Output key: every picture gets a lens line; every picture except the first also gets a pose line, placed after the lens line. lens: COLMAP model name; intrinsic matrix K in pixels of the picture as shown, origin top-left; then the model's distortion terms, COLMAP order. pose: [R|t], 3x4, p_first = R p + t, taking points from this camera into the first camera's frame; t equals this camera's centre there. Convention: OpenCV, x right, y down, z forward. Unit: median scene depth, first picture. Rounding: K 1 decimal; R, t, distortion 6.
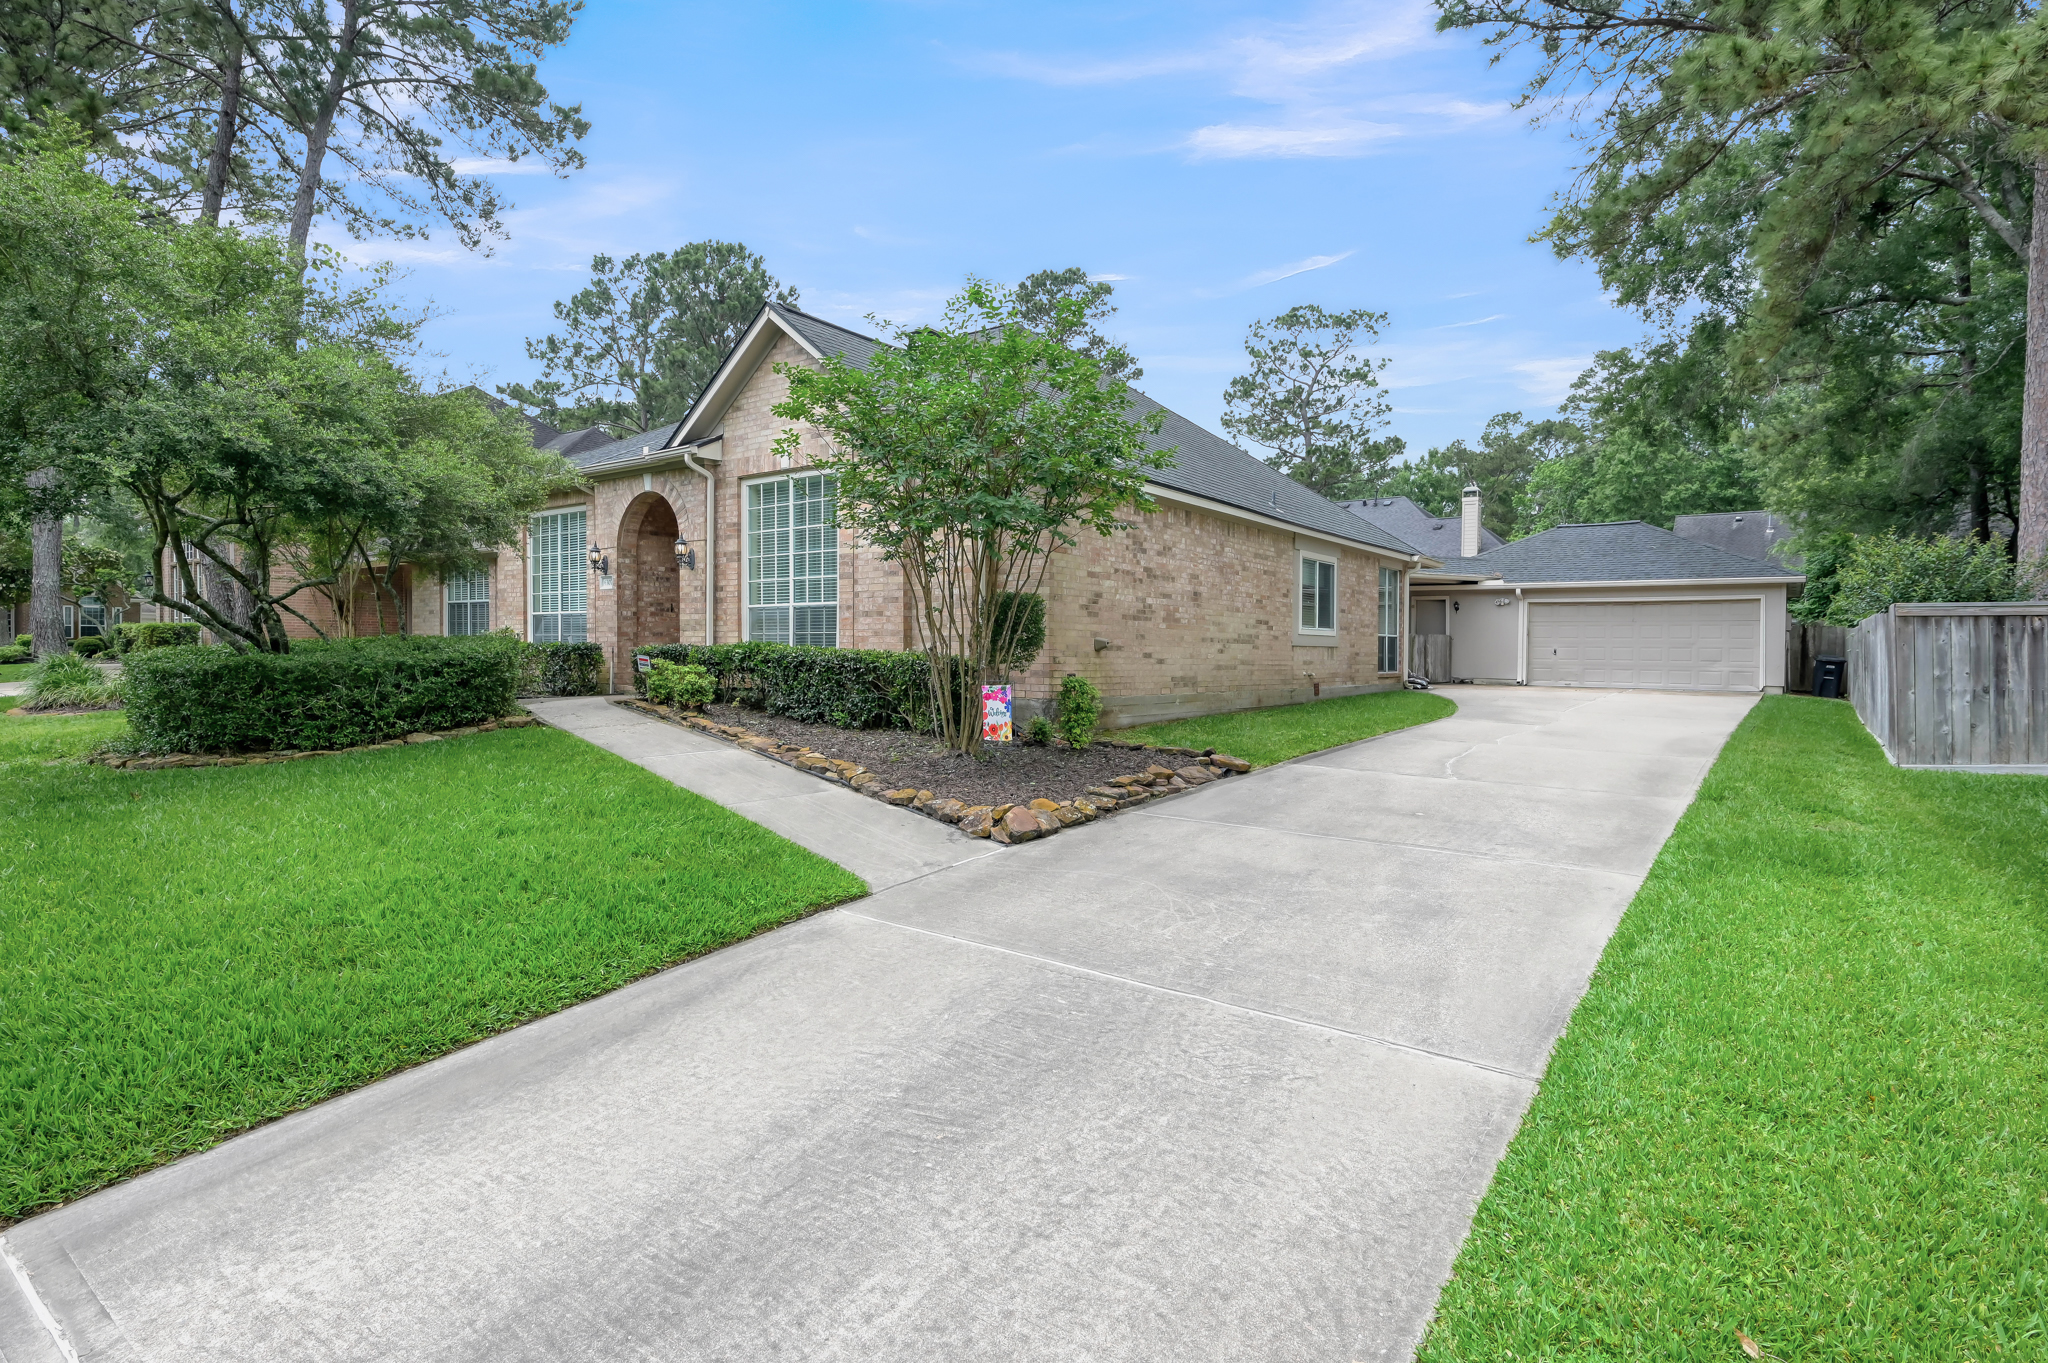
lens RADIAL K [[1054.8, 0, 1005.8], [0, 1054.8, 662.3], [0, 0, 1]] dist [-0.003298, 0.000023]
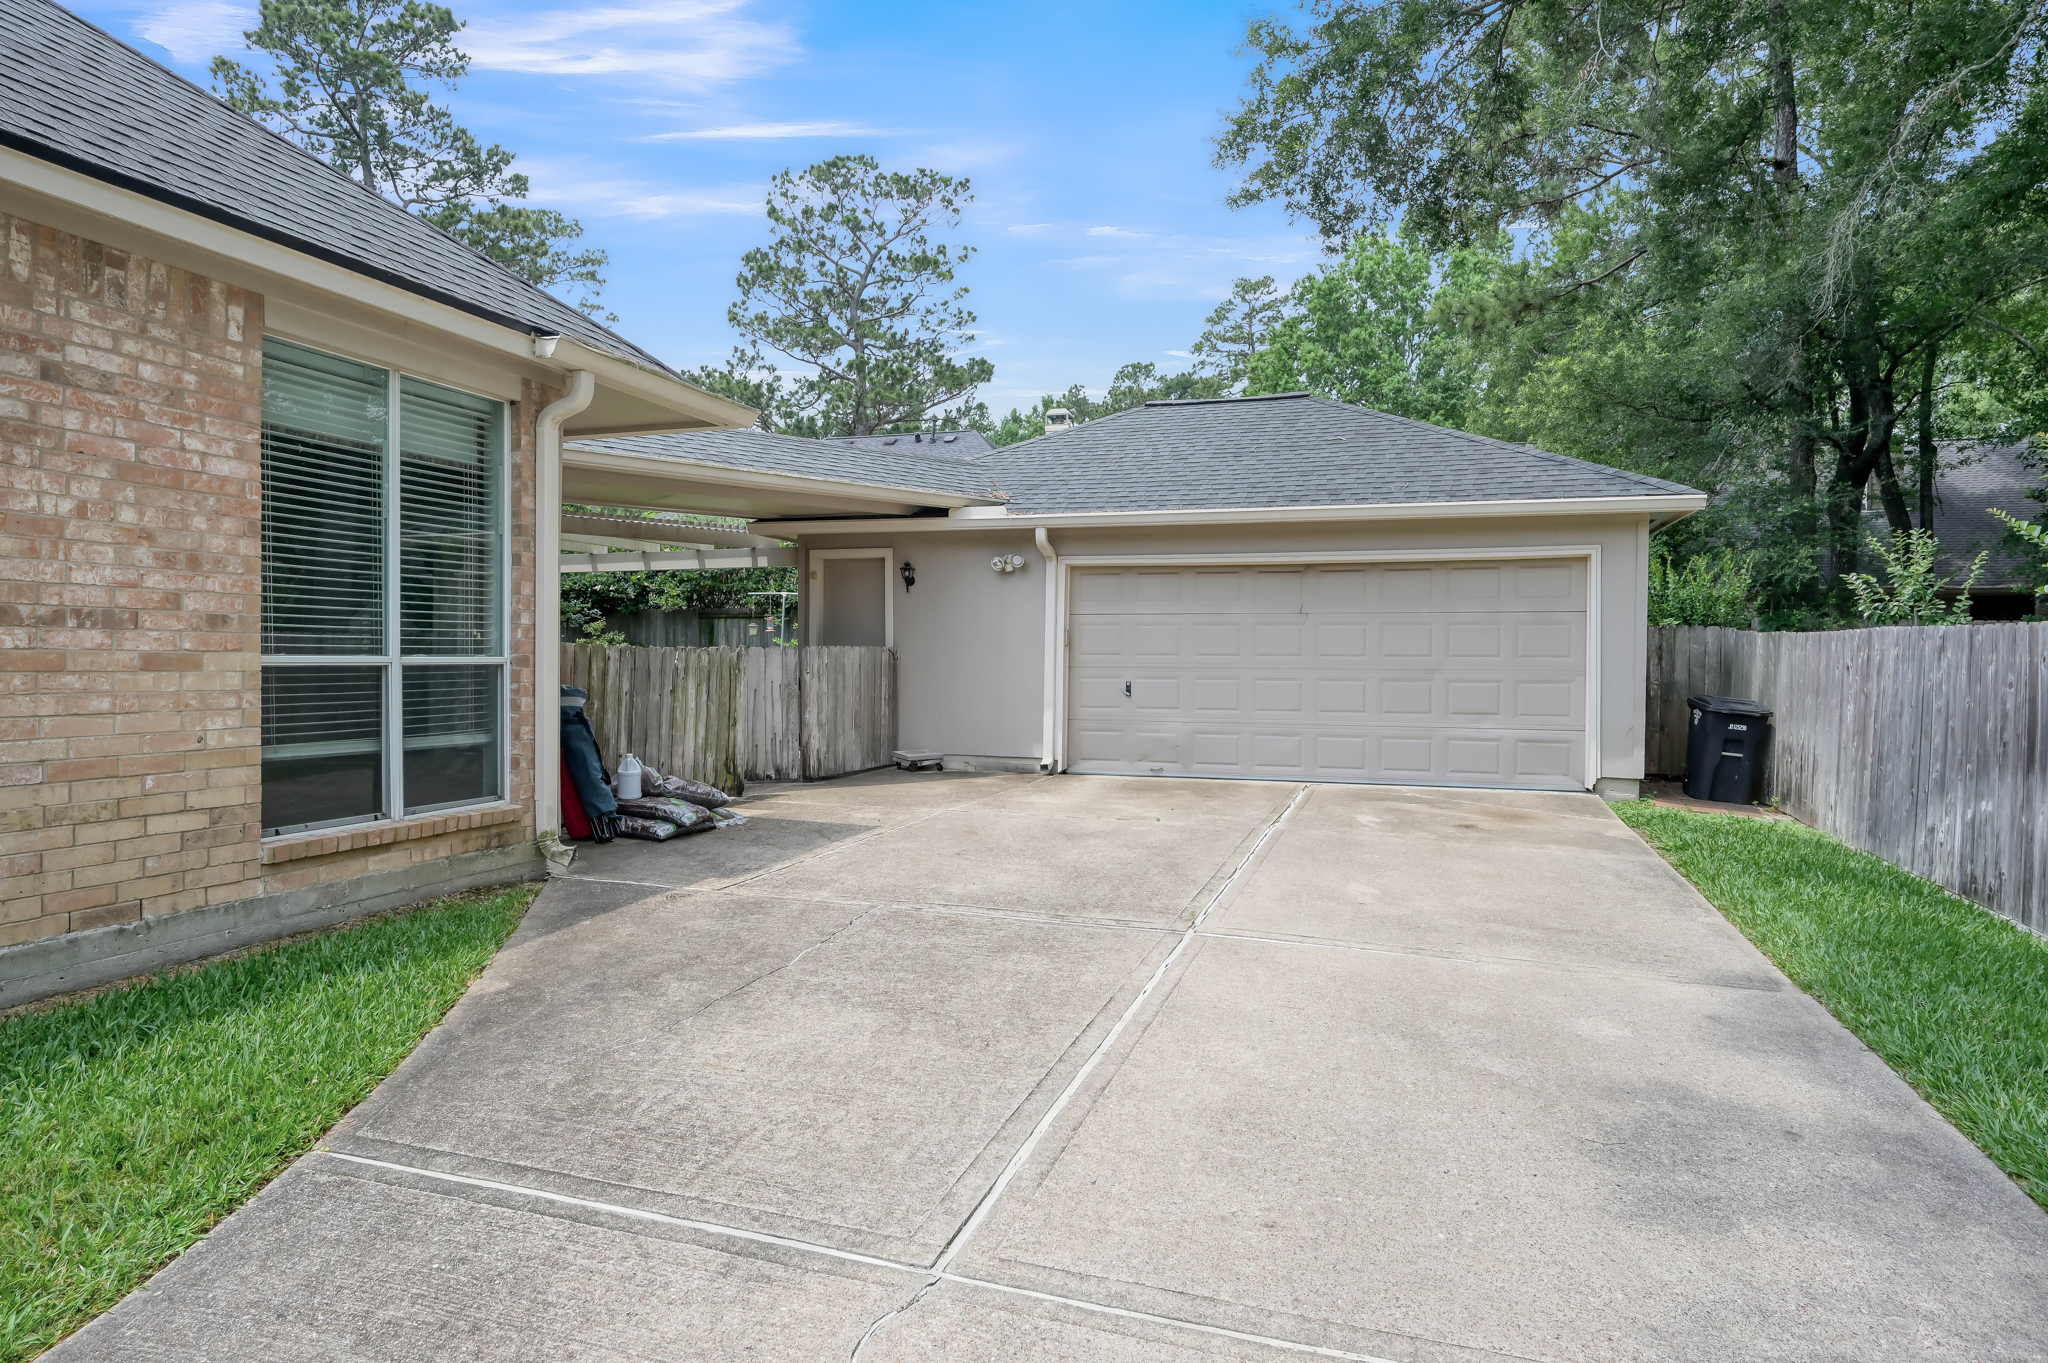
lens RADIAL K [[1163.2, 0, 1025.1], [0, 1163.2, 684.2], [0, 0, 1]] dist [-0.001320, -0.000108]
pose [[0.946863, -0.010772, 0.321458, 0.143793], [0.006281, 0.999868, 0.015007, -0.007923], [-0.321577, -0.012191, 0.946805, 0.249862]]
